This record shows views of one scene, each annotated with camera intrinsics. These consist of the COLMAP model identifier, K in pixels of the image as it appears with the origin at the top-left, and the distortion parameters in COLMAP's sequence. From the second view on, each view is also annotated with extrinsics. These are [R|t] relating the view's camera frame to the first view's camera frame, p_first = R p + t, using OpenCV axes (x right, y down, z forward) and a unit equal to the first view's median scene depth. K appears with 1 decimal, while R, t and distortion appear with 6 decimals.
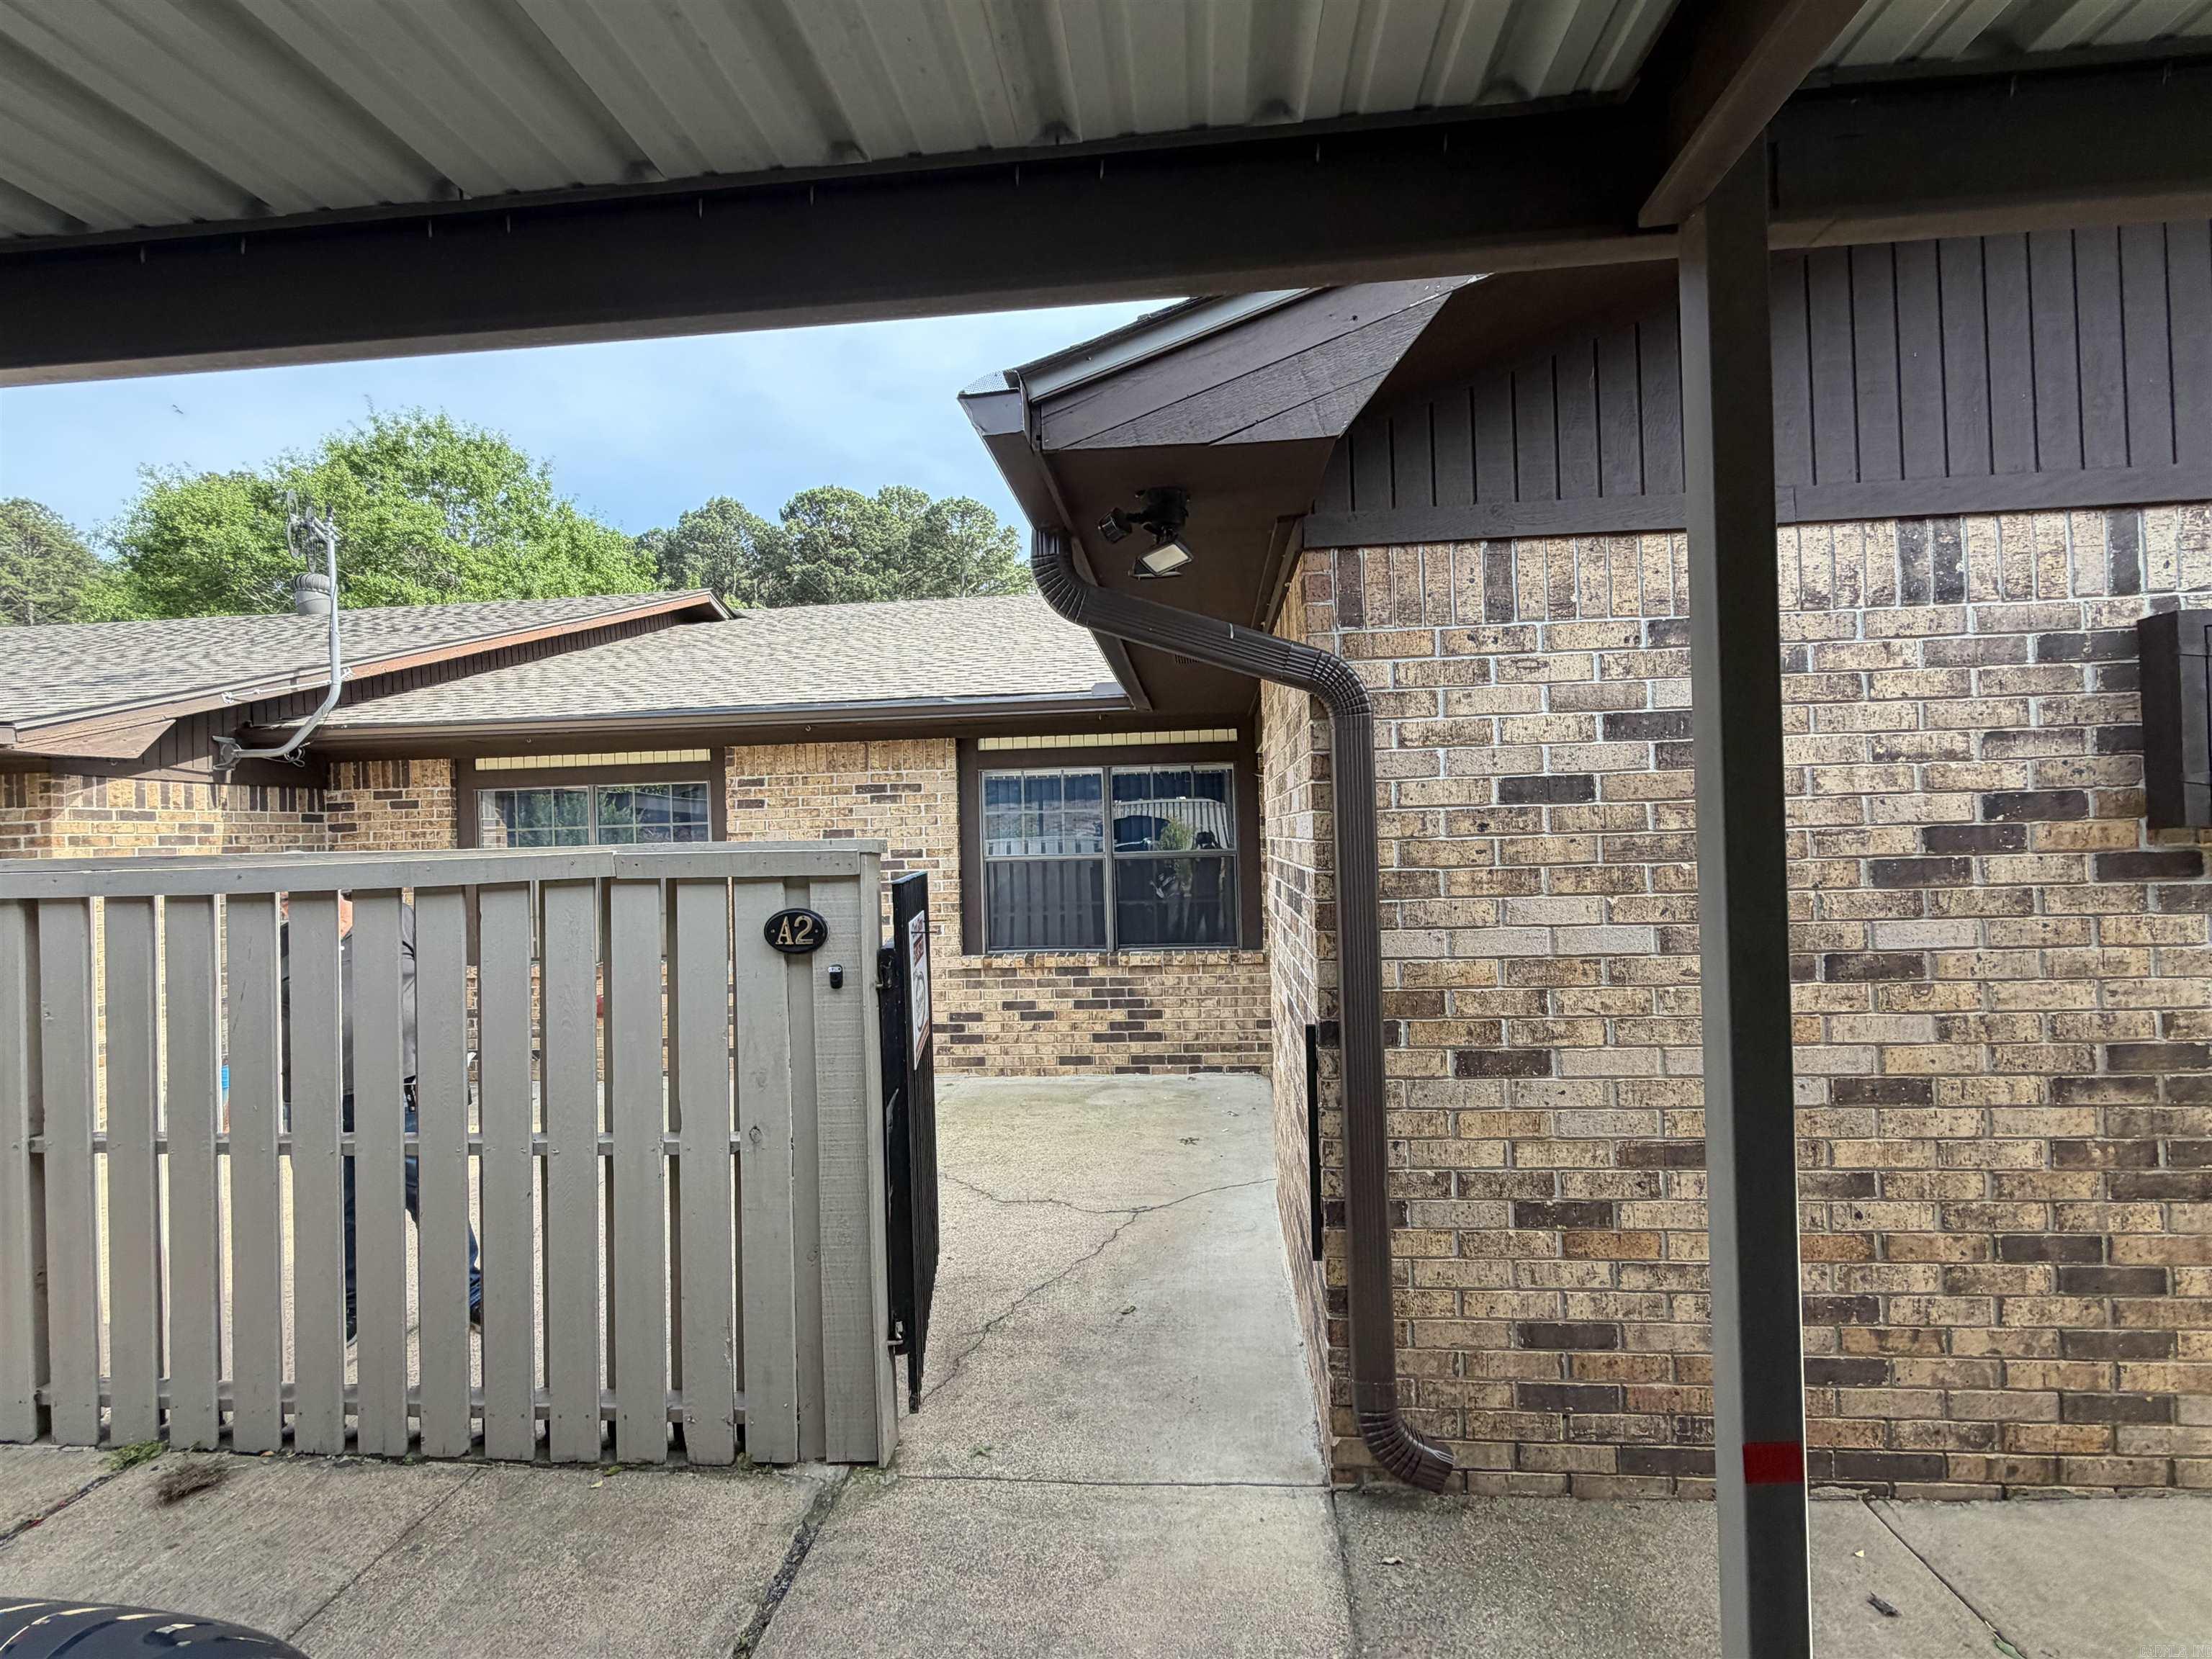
lens RADIAL K [[1004.3, 0, 1106.0], [0, 1004.3, 829.5], [0, 0, 1]] dist [0.000629, 0.001244]
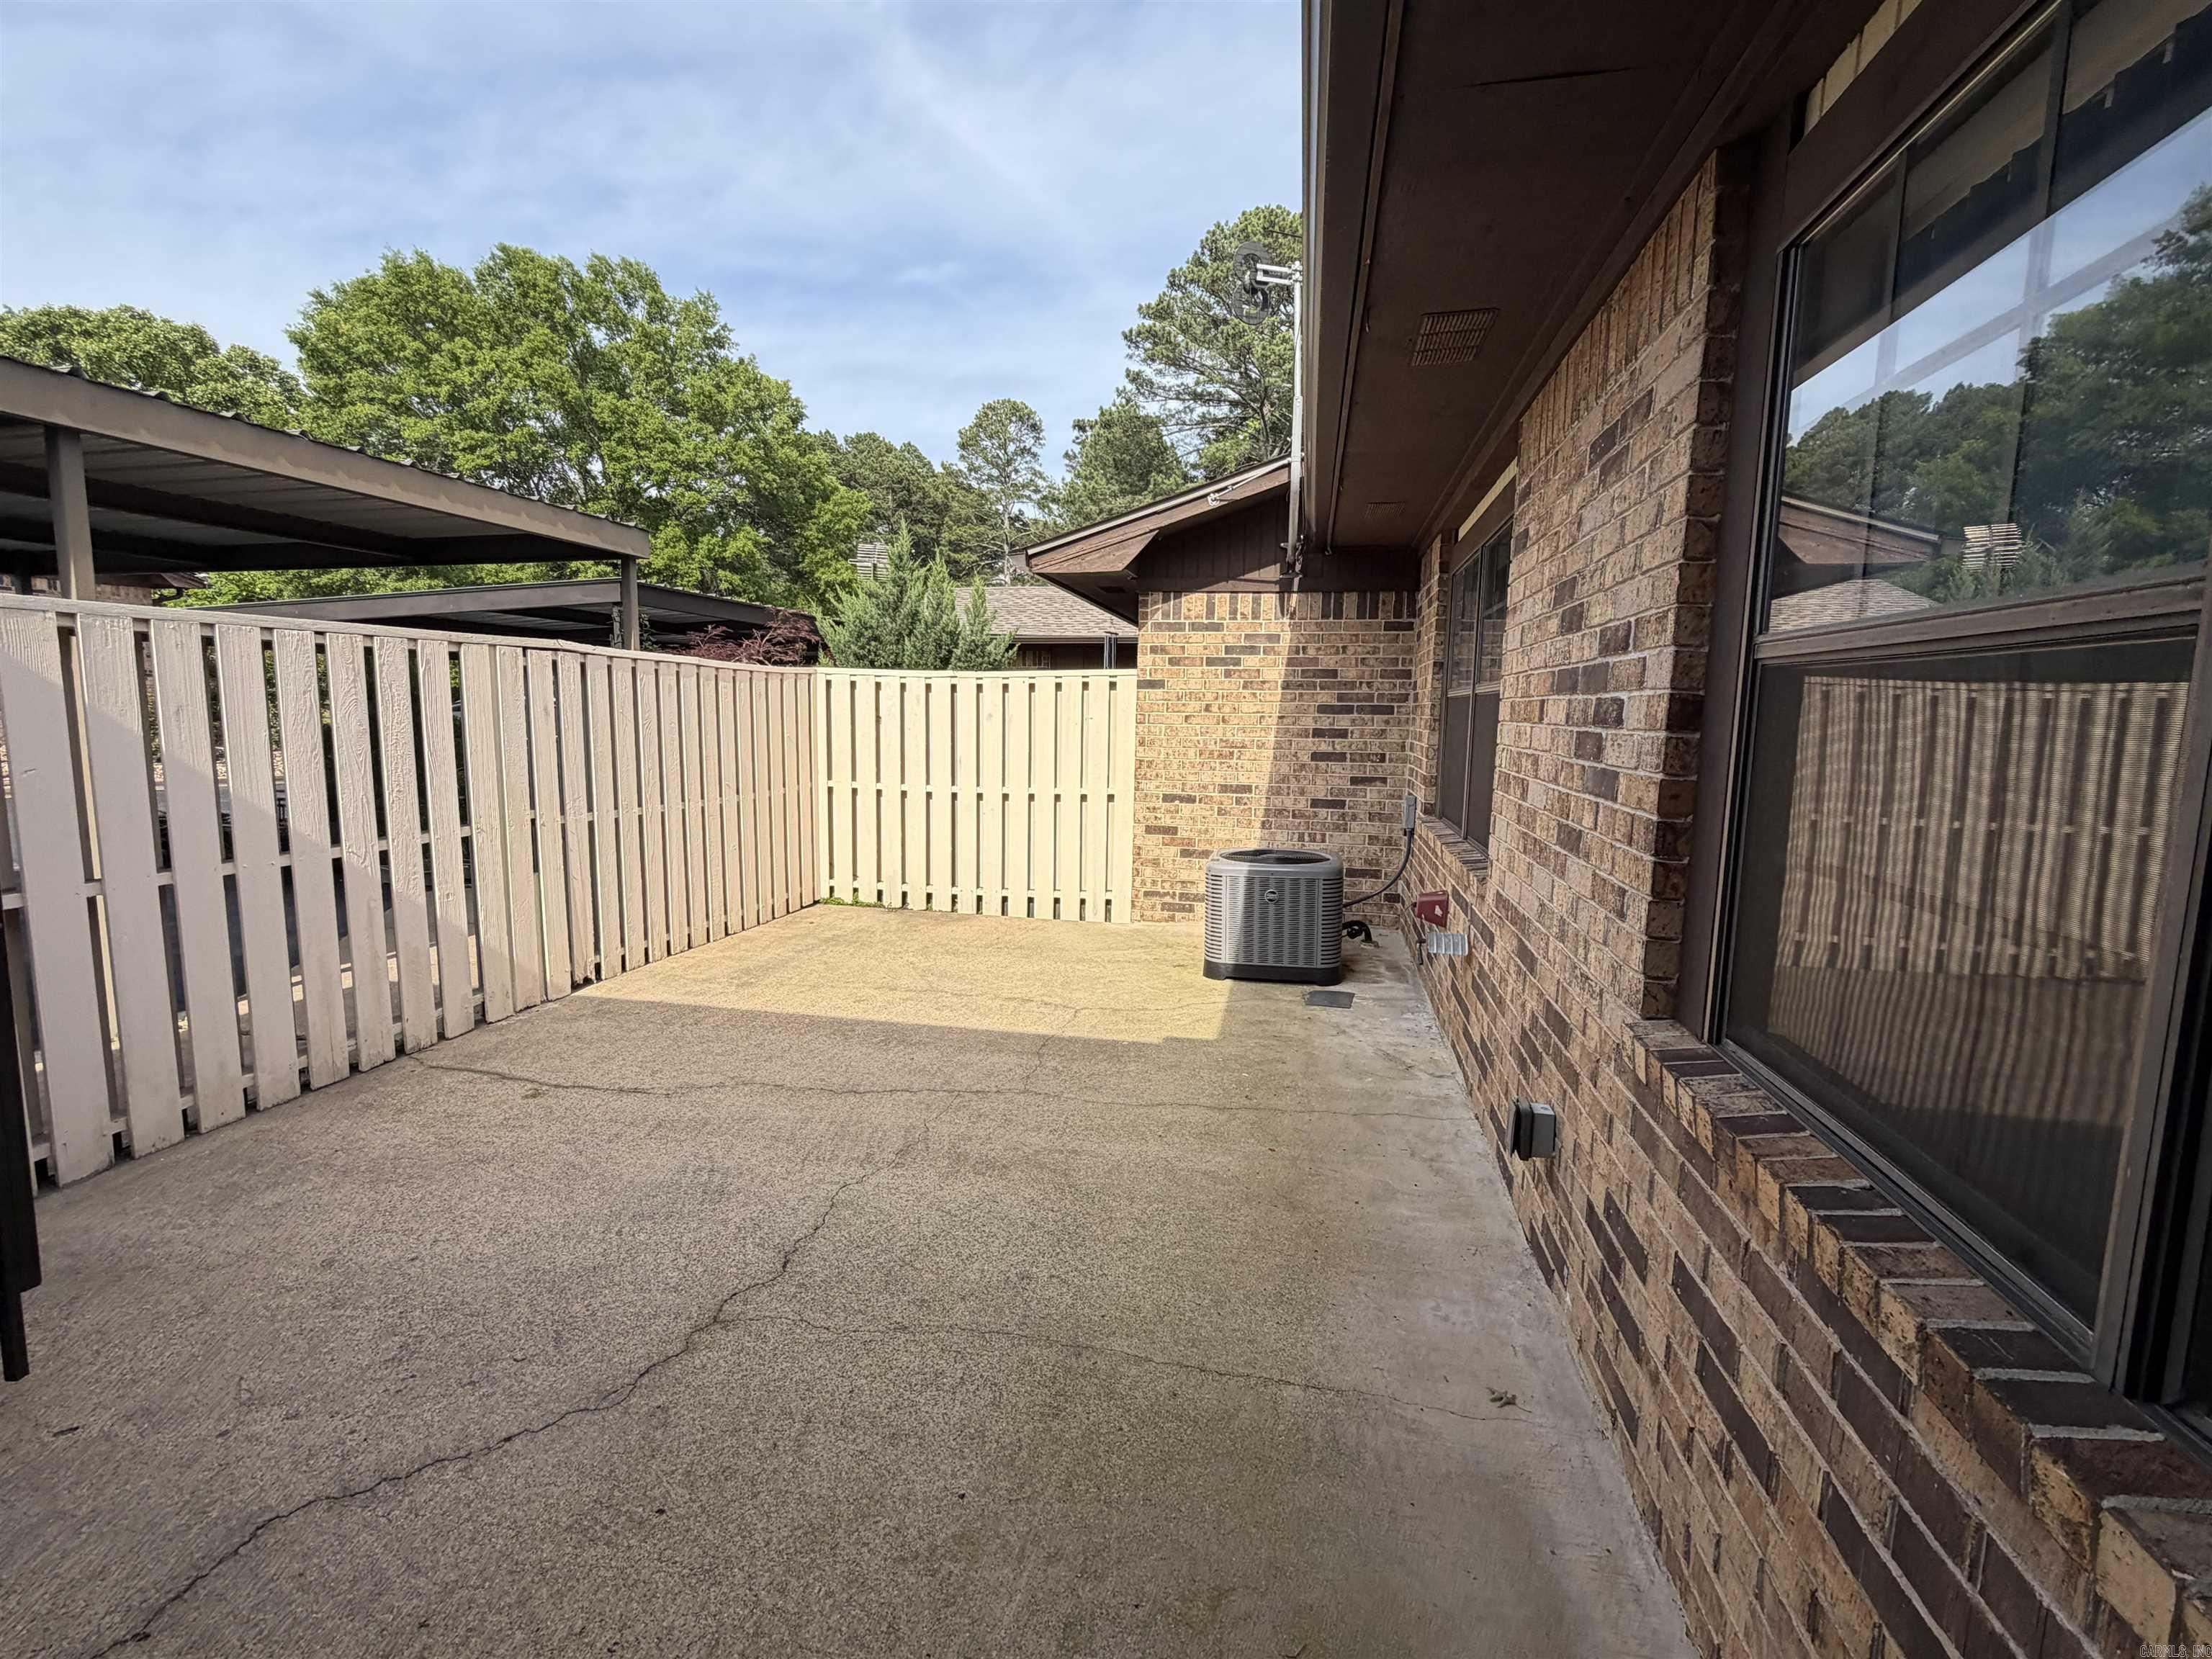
lens RADIAL K [[1004.3, 0, 1106.0], [0, 1004.3, 829.5], [0, 0, 1]] dist [0.000629, 0.001244]
pose [[-0.110069, 0.150048, -0.982533, 0.141332], [-0.005104, 0.988441, 0.151522, 0.037079], [0.993911, 0.021692, -0.108031, 0.963589]]
